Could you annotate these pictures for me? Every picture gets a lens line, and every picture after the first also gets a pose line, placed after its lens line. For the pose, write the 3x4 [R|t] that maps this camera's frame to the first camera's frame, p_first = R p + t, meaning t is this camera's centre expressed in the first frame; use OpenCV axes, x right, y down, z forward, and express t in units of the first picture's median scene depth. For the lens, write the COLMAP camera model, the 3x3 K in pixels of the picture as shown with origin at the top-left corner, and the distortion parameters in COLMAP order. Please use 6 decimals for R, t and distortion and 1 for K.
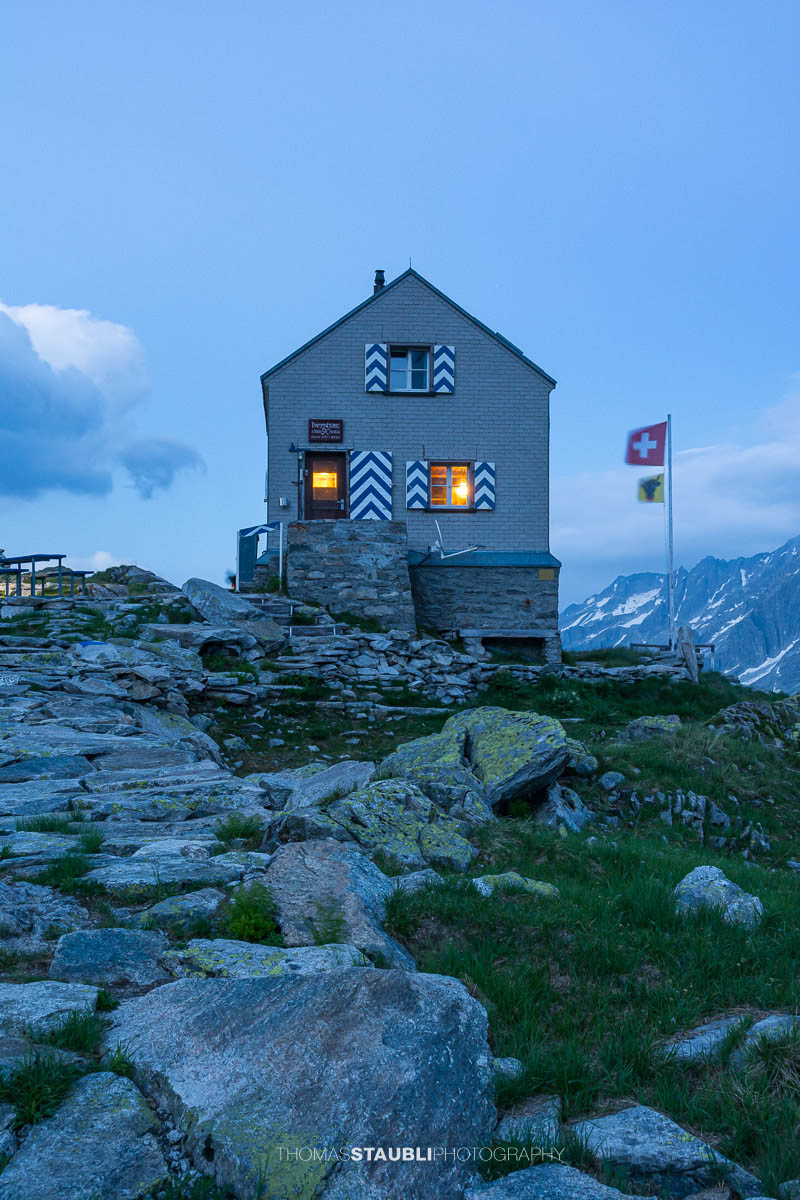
lens RADIAL K [[1318.8, 0, 390.0], [0, 1318.8, 604.7], [0, 0, 1]] dist [0.030044, 0.000000]
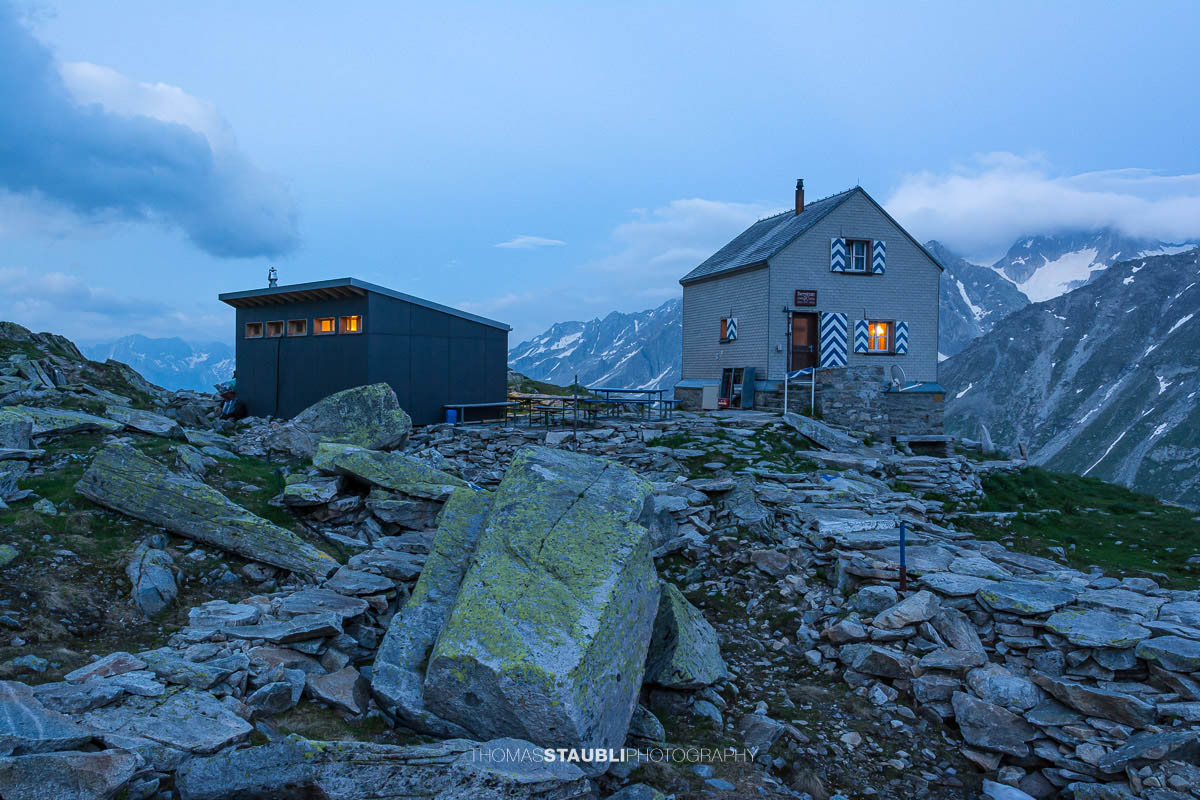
lens RADIAL K [[903.7, 0, 595.1], [0, 903.7, 397.4], [0, 0, 1]] dist [0.000630, 0.007663]
pose [[0.976658, 0.003322, 0.214775, -0.520423], [-0.016599, 0.998058, 0.060044, -0.084524], [-0.214158, -0.062208, 0.974816, 0.086886]]
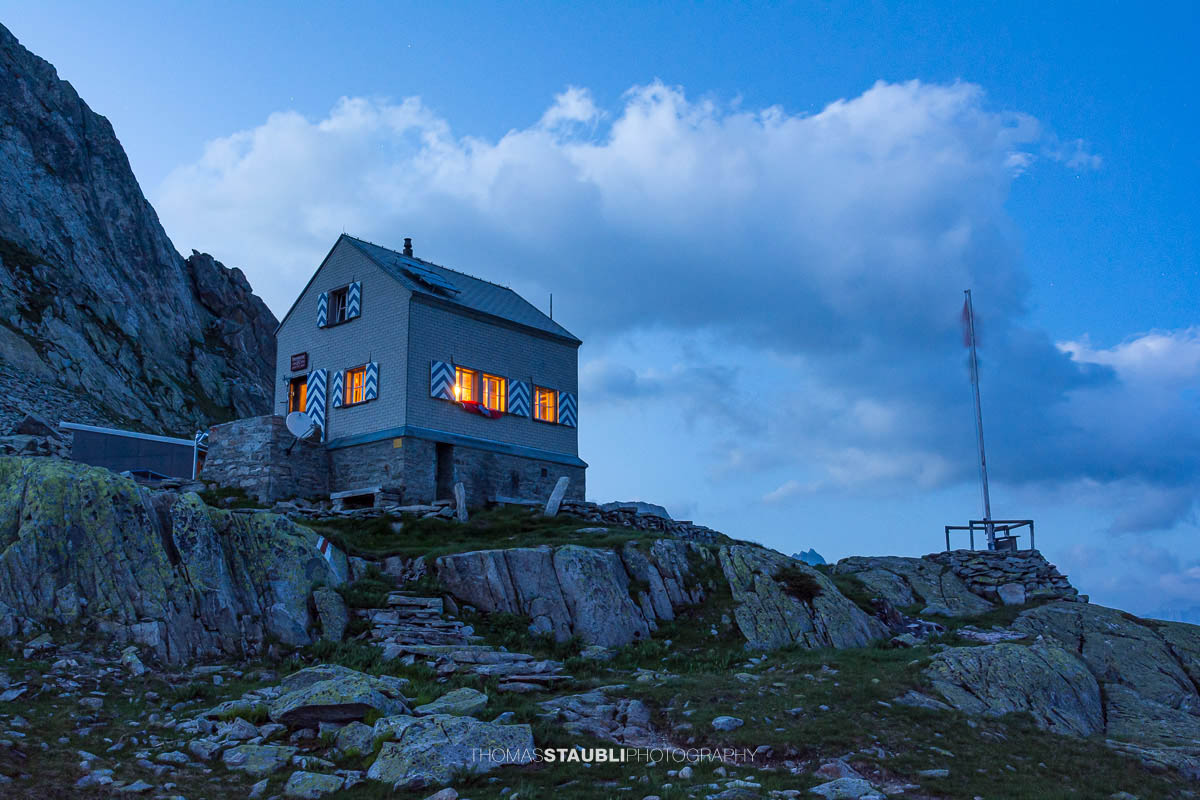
lens RADIAL K [[1098.7, 0, 605.7], [0, 1098.7, 401.6], [0, 0, 1]] dist [0.028370, 0.000000]
pose [[0.722986, -0.161650, -0.671685, 1.018272], [0.041270, 0.980610, -0.191575, 0.152902], [0.689629, 0.110785, 0.715638, 0.431562]]
